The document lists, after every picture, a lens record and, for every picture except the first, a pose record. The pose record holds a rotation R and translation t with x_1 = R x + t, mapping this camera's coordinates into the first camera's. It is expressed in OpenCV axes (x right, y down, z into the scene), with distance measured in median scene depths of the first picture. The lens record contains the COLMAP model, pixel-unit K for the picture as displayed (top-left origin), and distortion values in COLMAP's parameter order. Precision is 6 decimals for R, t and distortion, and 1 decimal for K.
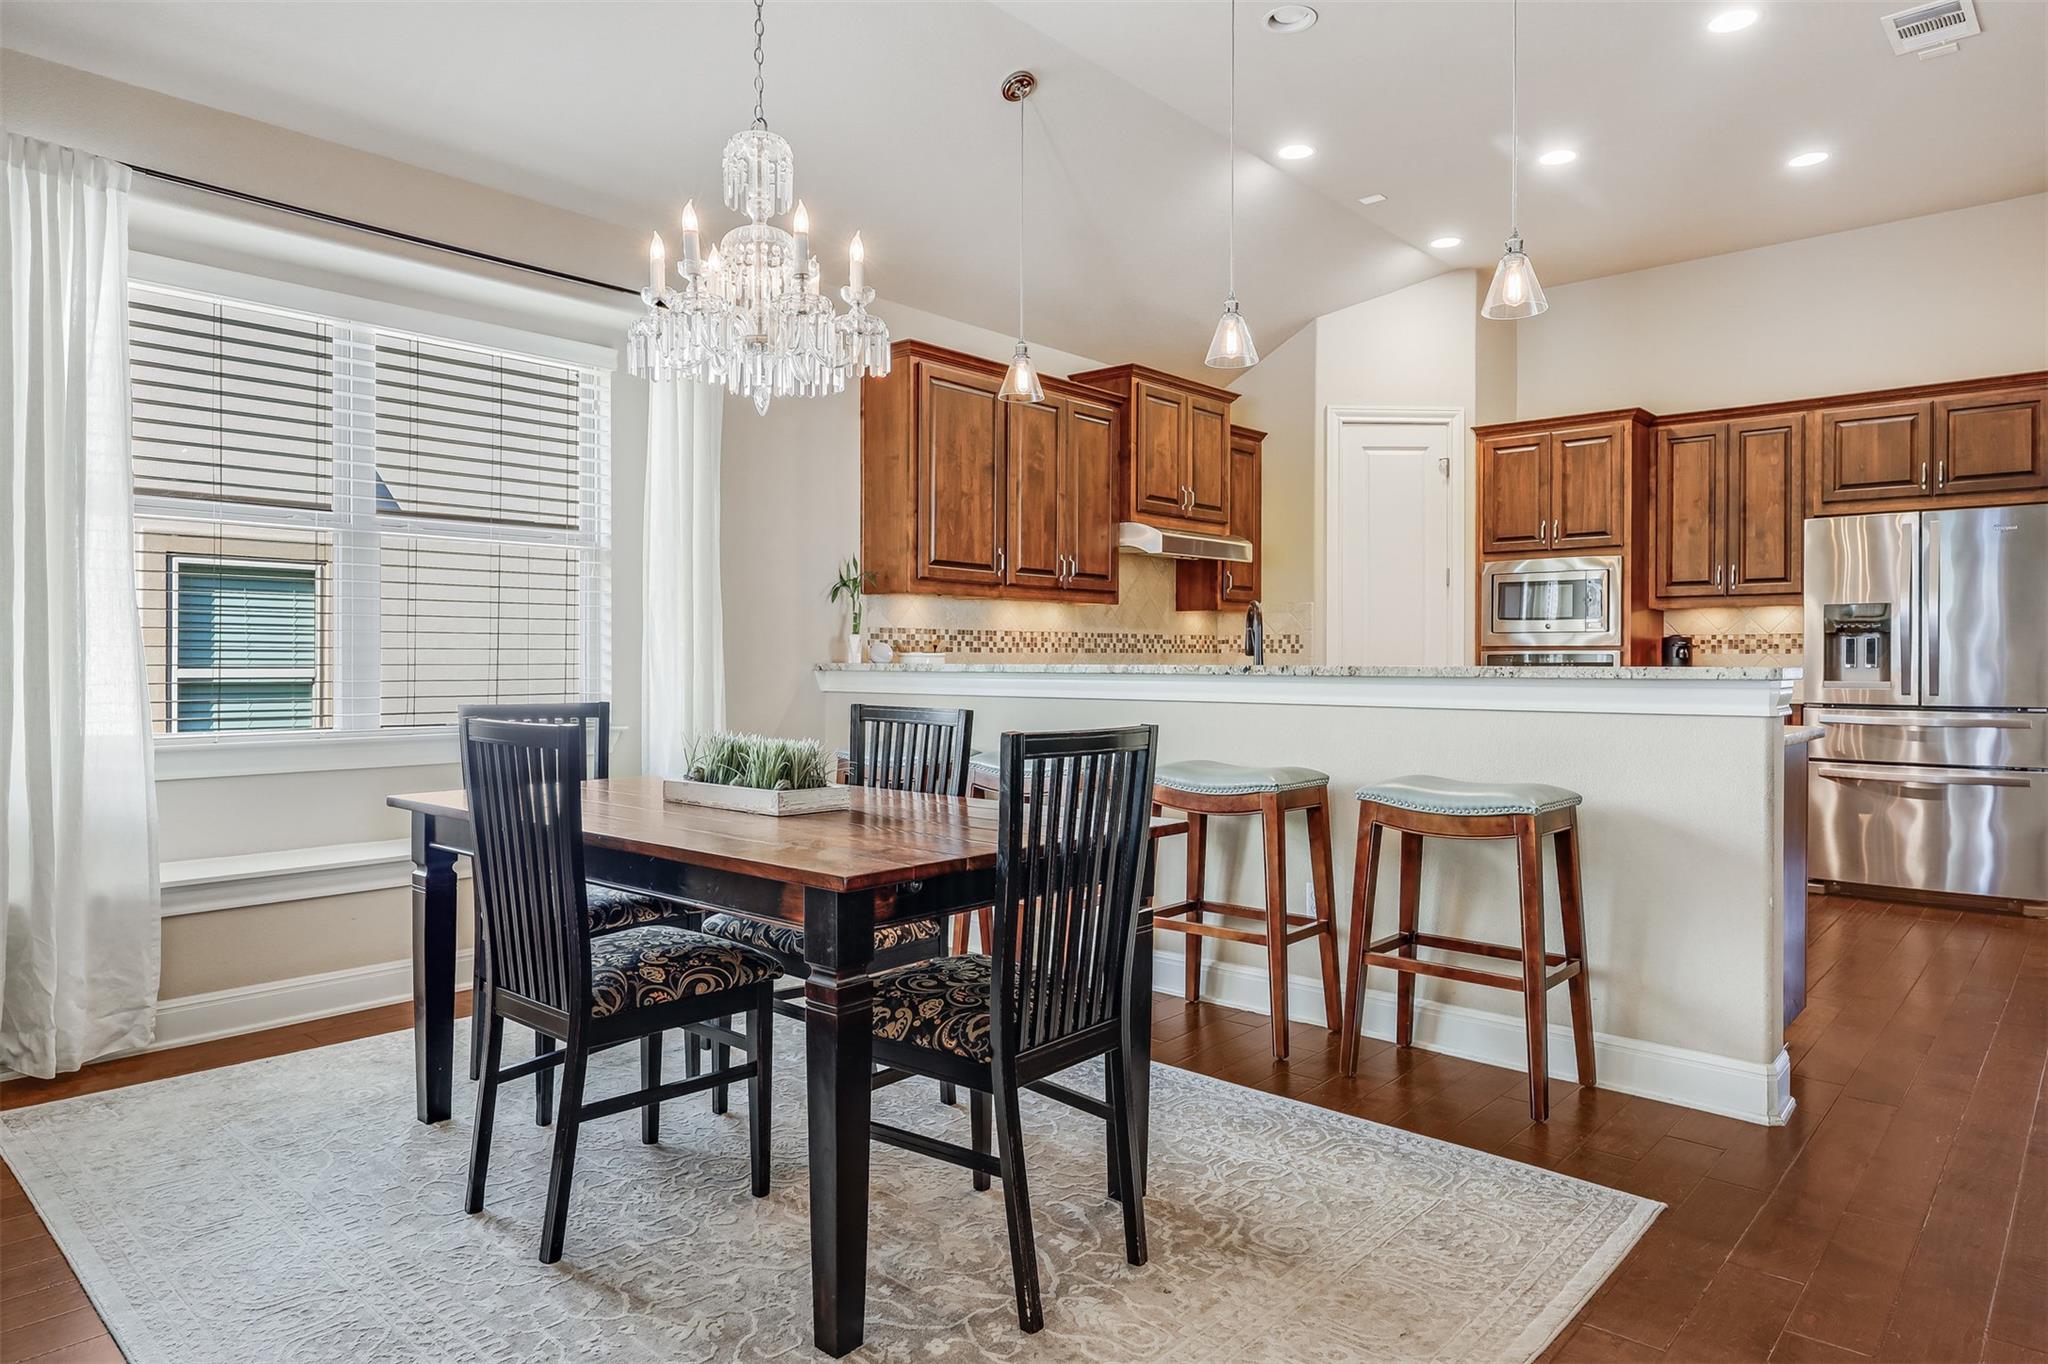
lens RADIAL K [[1249.4, 0, 1020.9], [0, 1249.4, 677.4], [0, 0, 1]] dist [-0.009569, 0.000782]
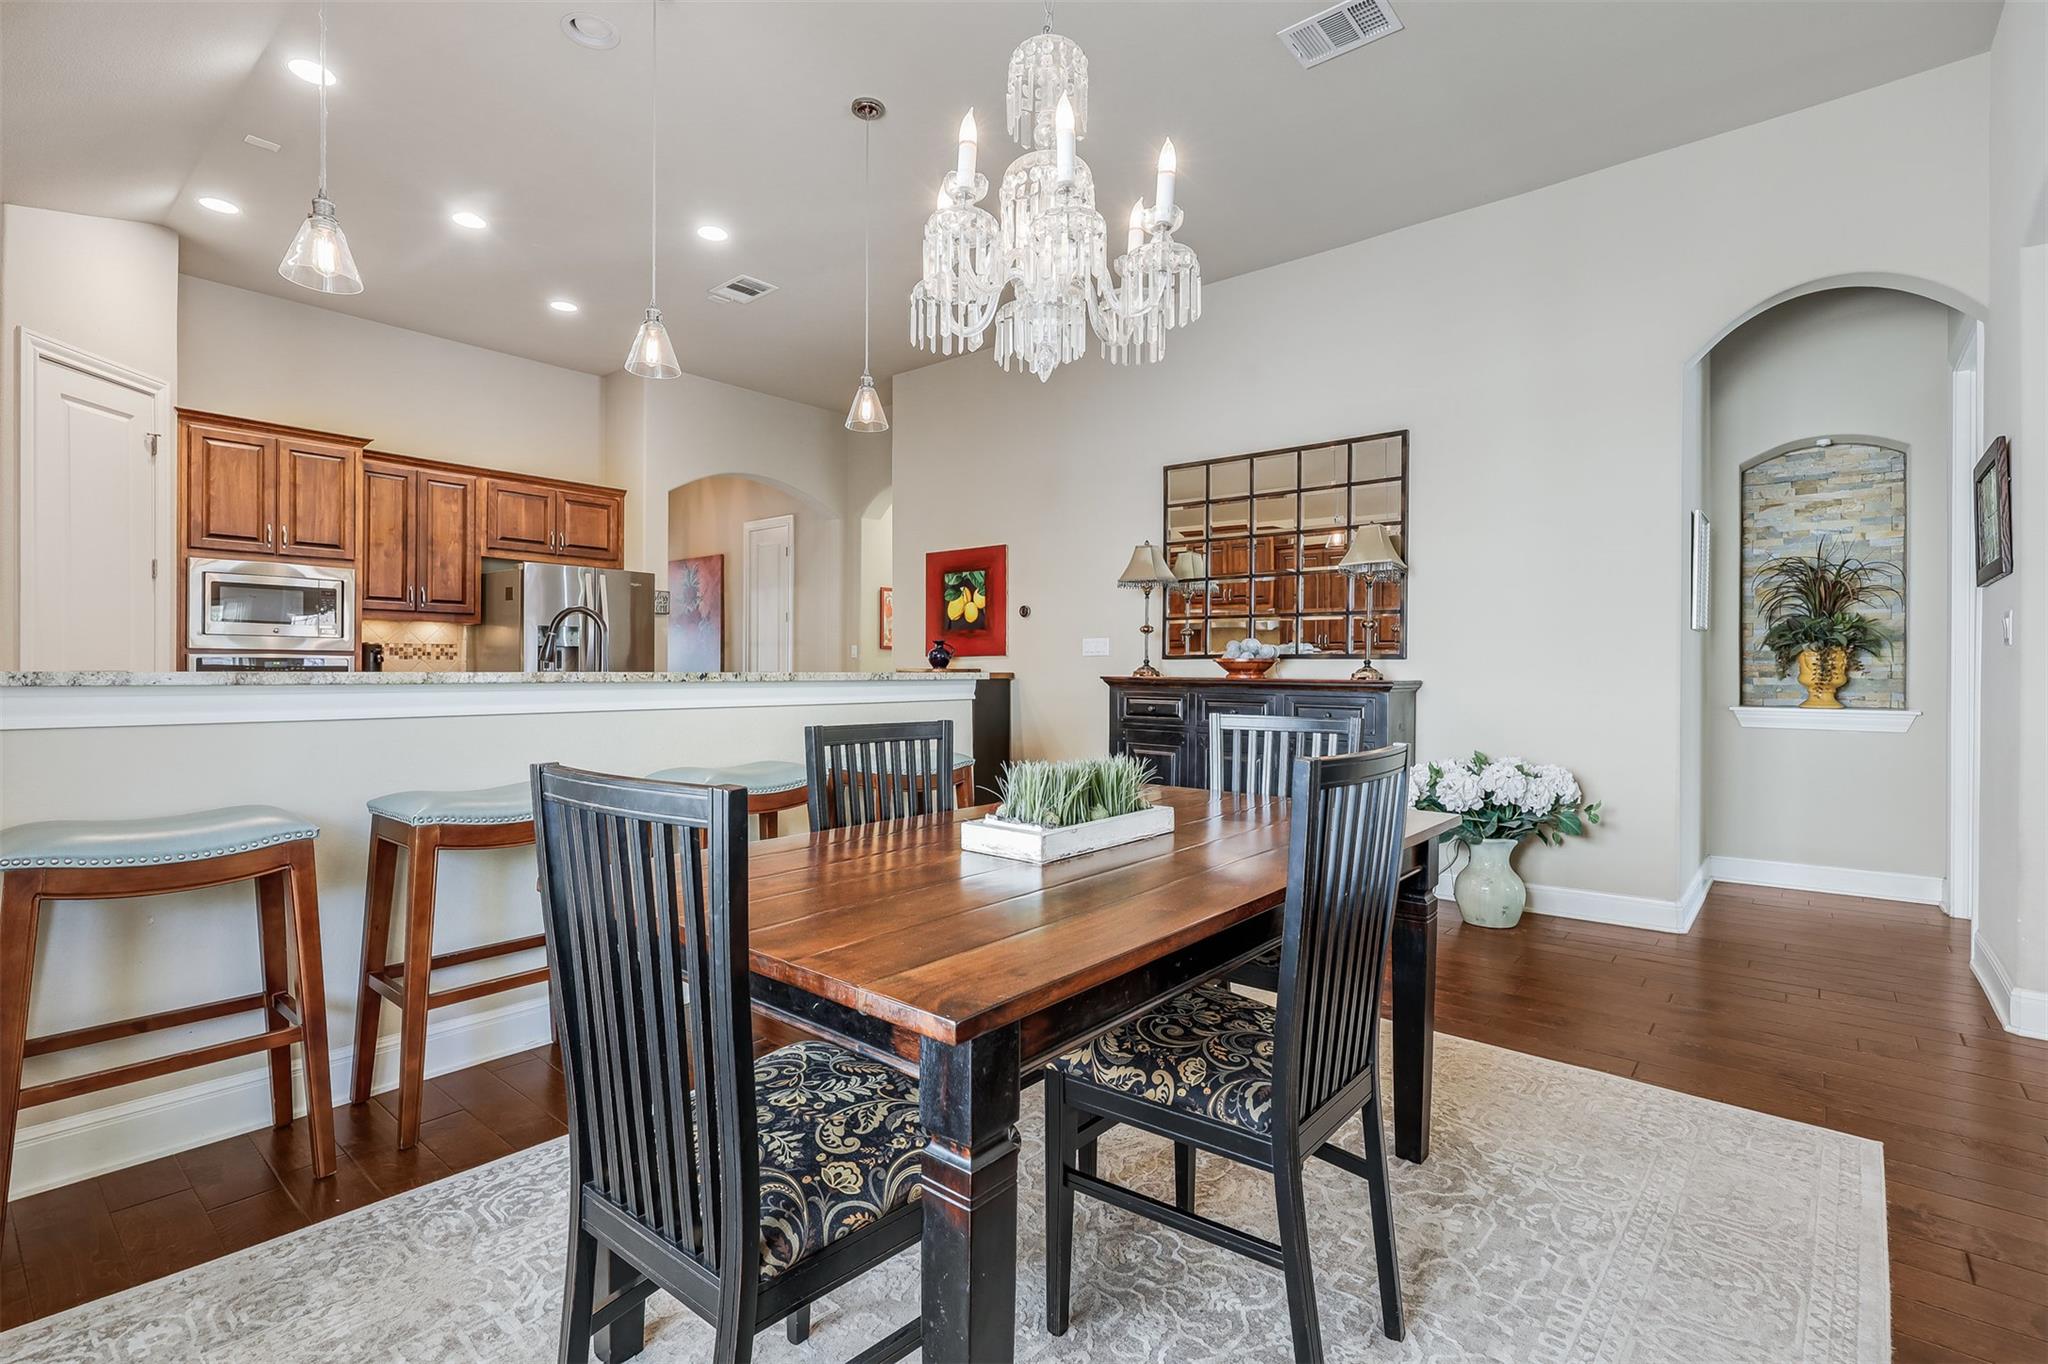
lens RADIAL K [[941.4, 0, 1012.0], [0, 941.4, 673.0], [0, 0, 1]] dist [-0.000526, -0.000397]
pose [[-0.027143, -0.005533, 0.999616, -0.372350], [0.006244, 0.999964, 0.005705, -0.007593], [-0.999612, 0.006396, -0.027107, 0.451796]]
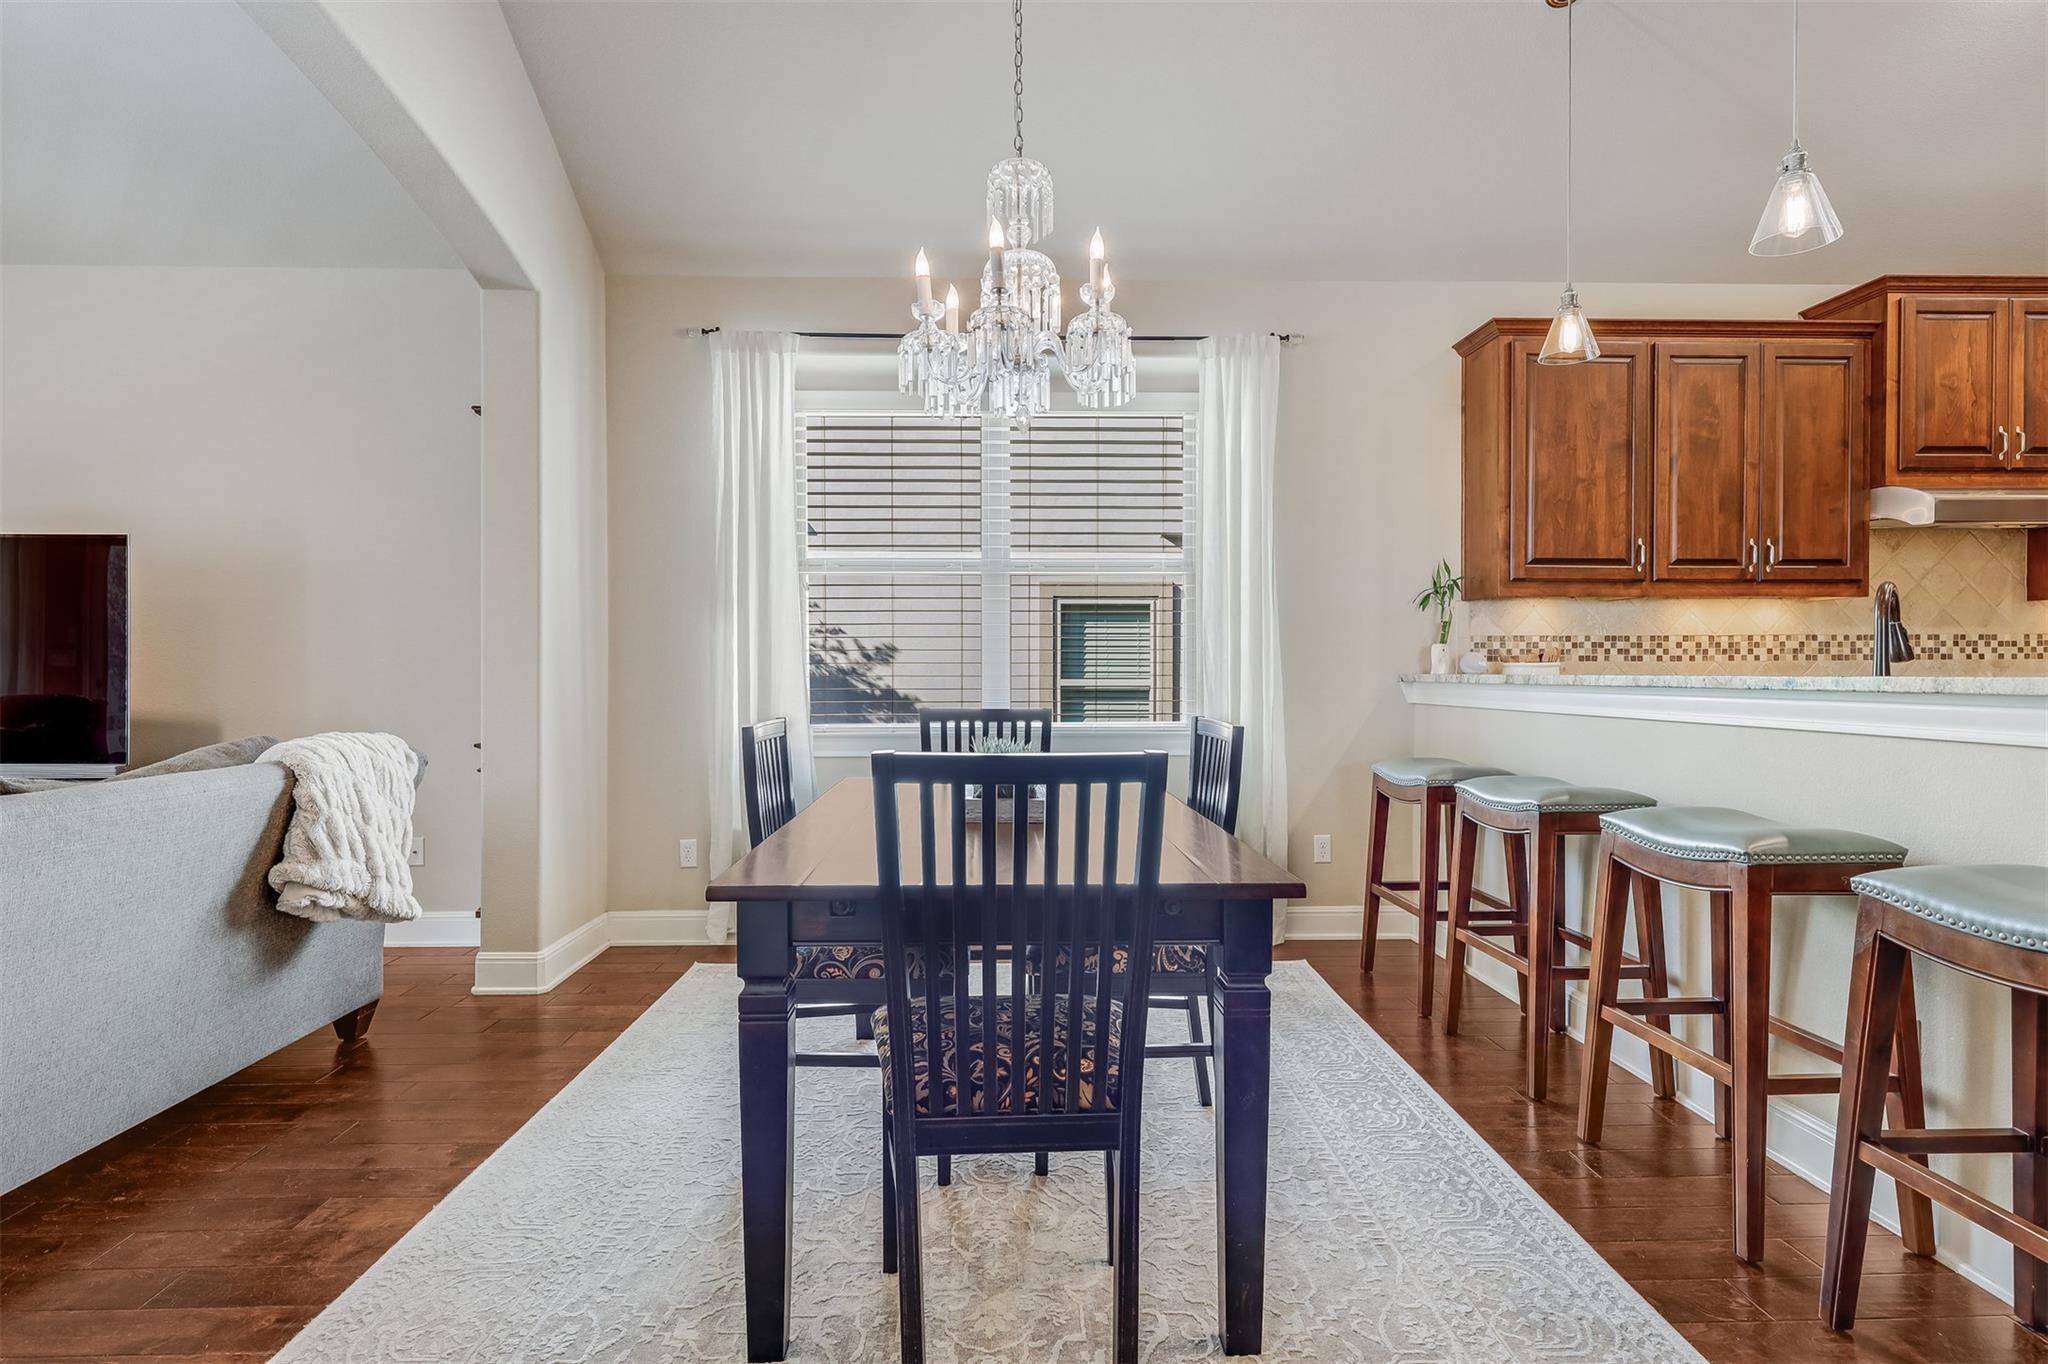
lens RADIAL K [[1047.5, 0, 1021.5], [0, 1047.5, 676.0], [0, 0, 1]] dist [0.002503, 0.000668]
pose [[0.689023, -0.000789, -0.724739, 0.181130], [-0.006073, 0.999958, -0.006863, -0.002082], [0.724714, 0.009130, 0.688989, 0.178922]]
